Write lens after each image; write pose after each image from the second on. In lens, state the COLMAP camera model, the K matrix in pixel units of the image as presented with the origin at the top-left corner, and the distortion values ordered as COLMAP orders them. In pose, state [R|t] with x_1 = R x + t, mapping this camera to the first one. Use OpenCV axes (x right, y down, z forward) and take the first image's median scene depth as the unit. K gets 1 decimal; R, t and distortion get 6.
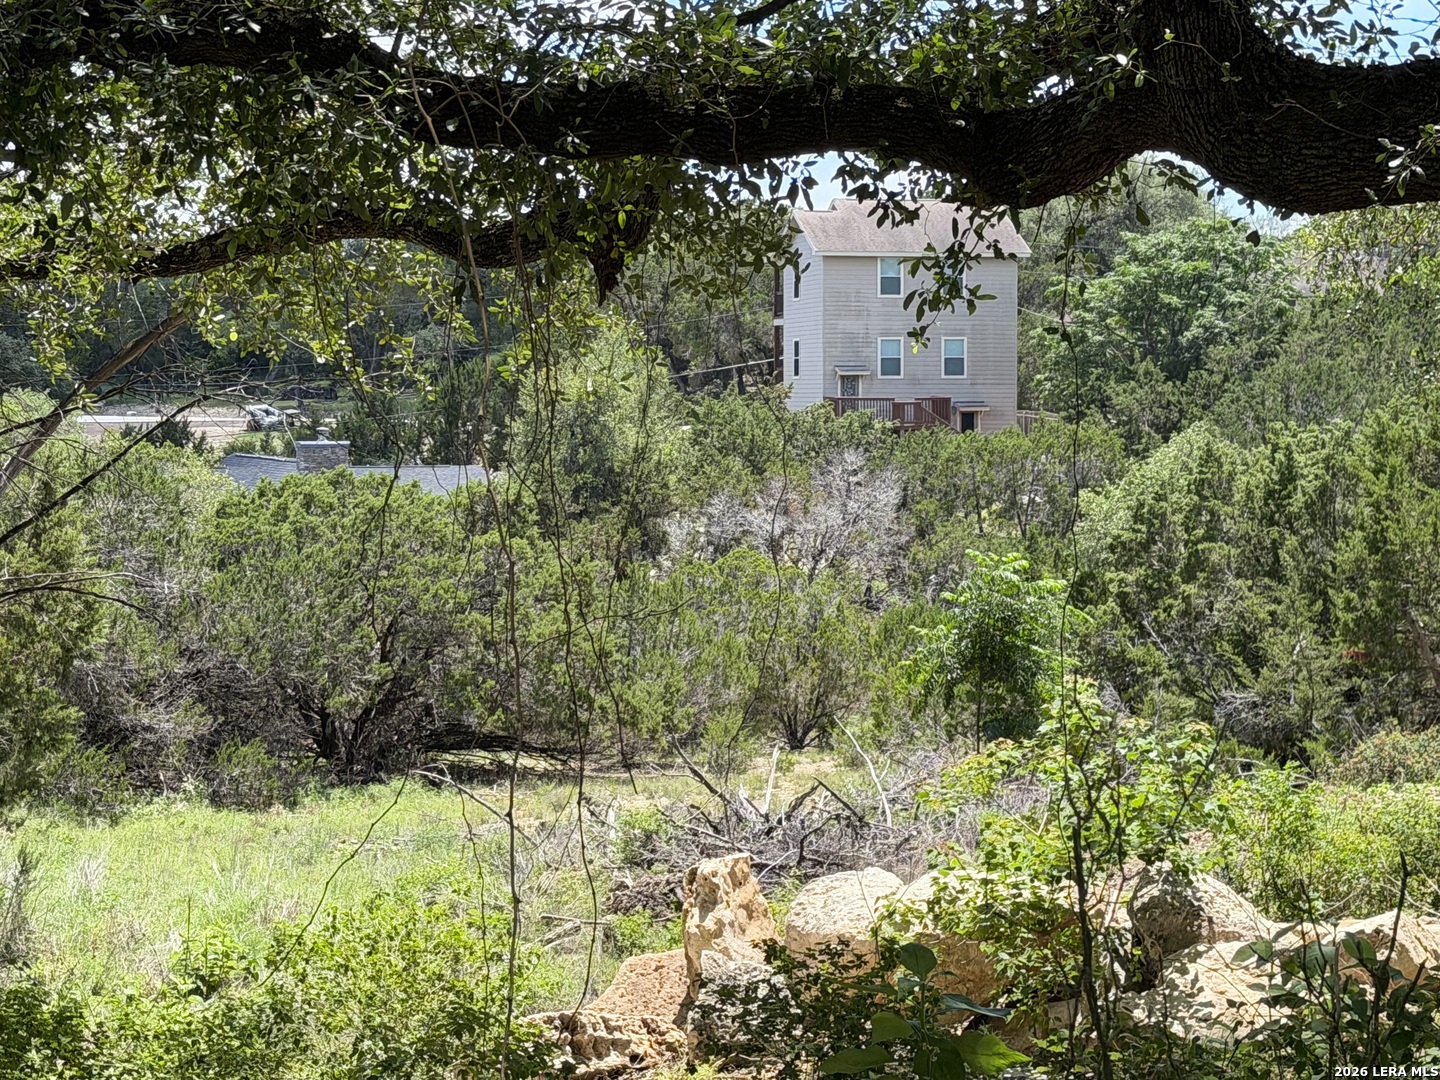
lens RADIAL K [[3156.9, 0, 684.0], [0, 3156.9, 508.4], [0, 0, 1]] dist [0.154522, 0.000000]
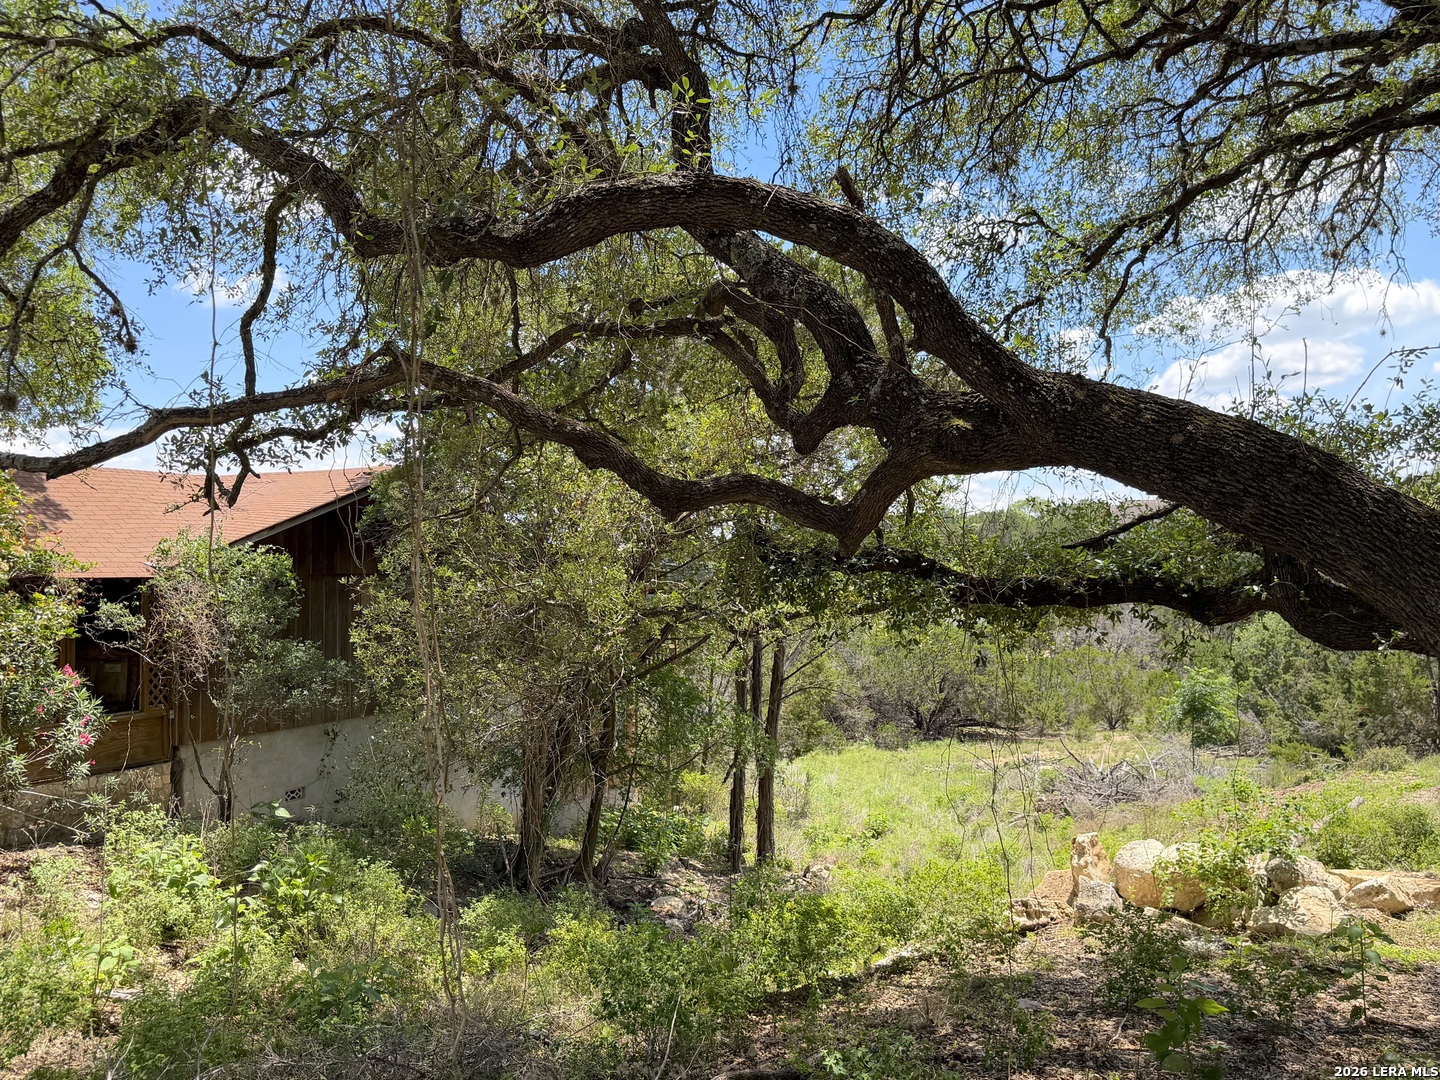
lens RADIAL K [[1191.8, 0, 706.8], [0, 1191.8, 547.5], [0, 0, 1]] dist [0.113948, -0.193422]
pose [[0.959430, -0.019484, -0.281272, -0.000852], [0.003217, 0.998301, -0.058180, -0.018636], [0.281927, 0.054915, 0.957863, -0.002670]]
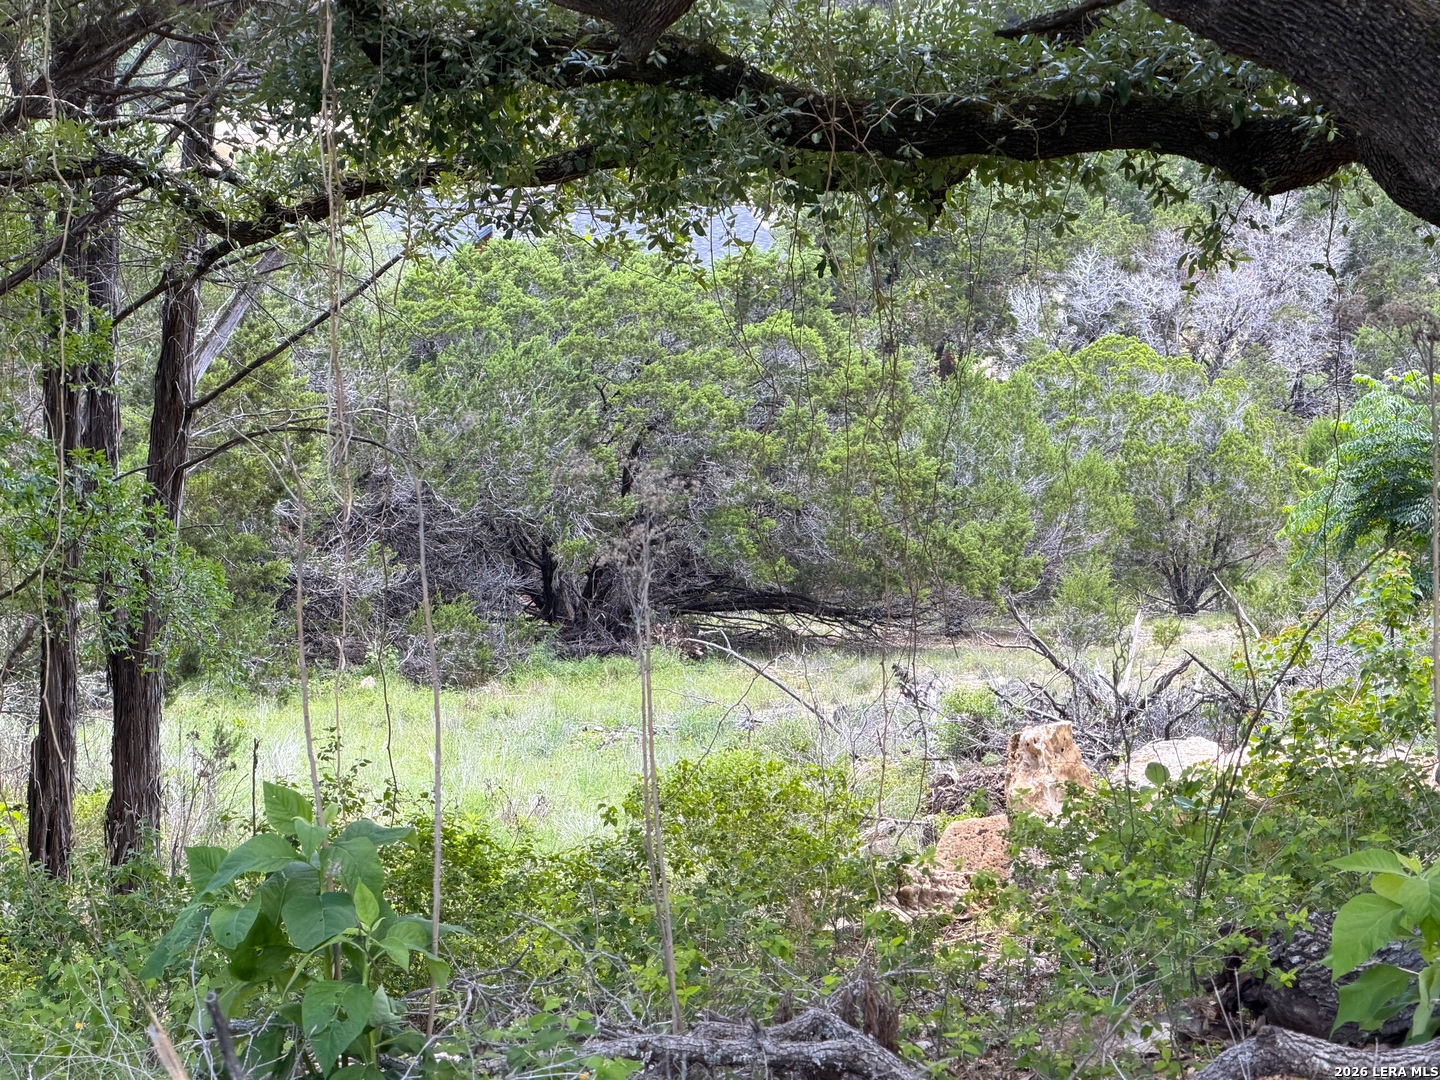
lens RADIAL K [[4778.2, 0, 715.8], [0, 4778.2, 542.8], [0, 0, 1]] dist [0.303504, 0.000000]
pose [[0.997702, 0.004654, -0.067601, 0.003192], [-0.000436, 0.998058, 0.062285, -0.013794], [0.067760, -0.062112, 0.995766, -0.168025]]
